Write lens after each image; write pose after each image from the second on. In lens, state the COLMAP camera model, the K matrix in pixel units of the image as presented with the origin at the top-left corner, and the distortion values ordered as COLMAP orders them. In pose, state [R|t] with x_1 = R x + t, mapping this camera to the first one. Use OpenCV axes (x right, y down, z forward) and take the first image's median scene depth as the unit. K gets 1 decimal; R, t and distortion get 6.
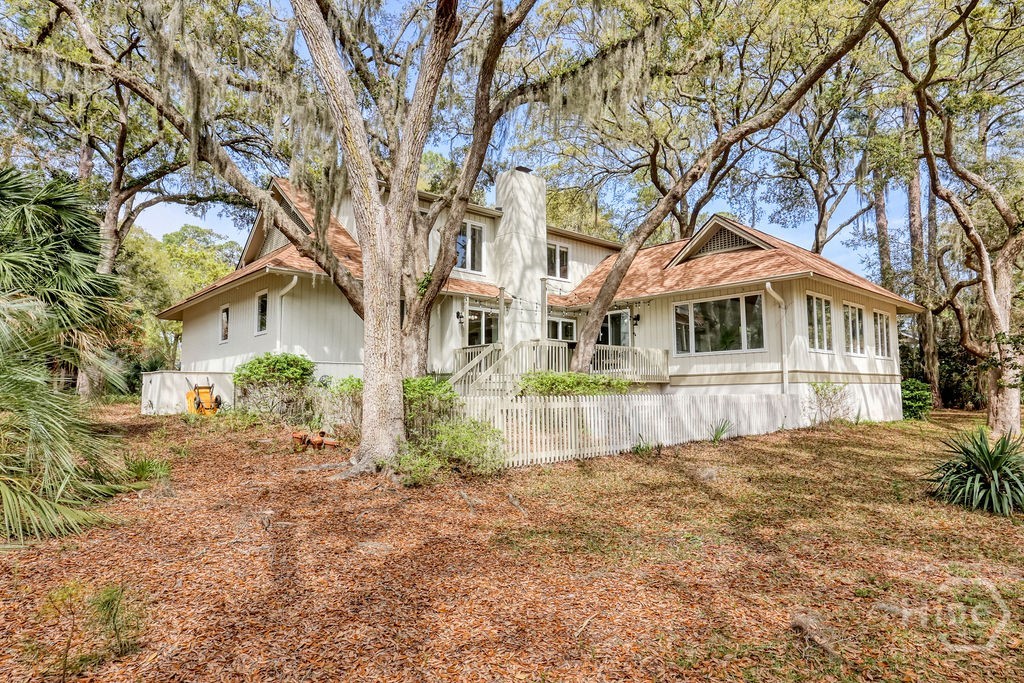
lens RADIAL K [[470.1, 0, 512.0], [0, 470.1, 341.5], [0, 0, 1]] dist [-0.038464, 0.000370]
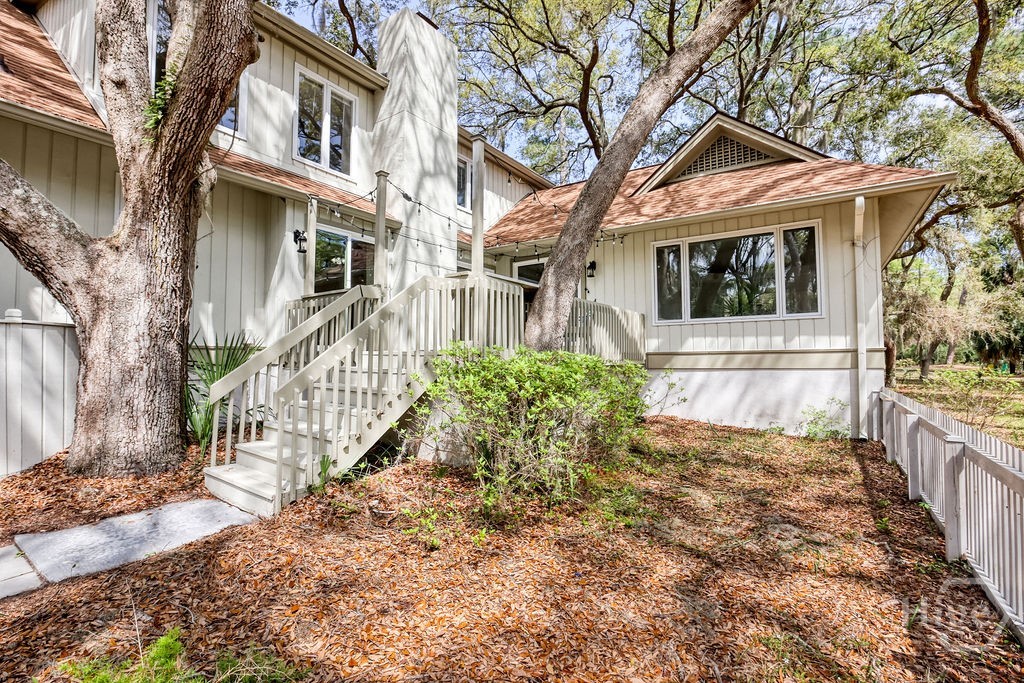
lens RADIAL K [[470.1, 0, 512.0], [0, 470.1, 341.5], [0, 0, 1]] dist [-0.038464, 0.000370]
pose [[0.971140, 0.011460, 0.238234, -0.002673], [-0.026178, 0.997932, 0.058705, 0.022004], [-0.237069, -0.063248, 0.969432, 0.394540]]
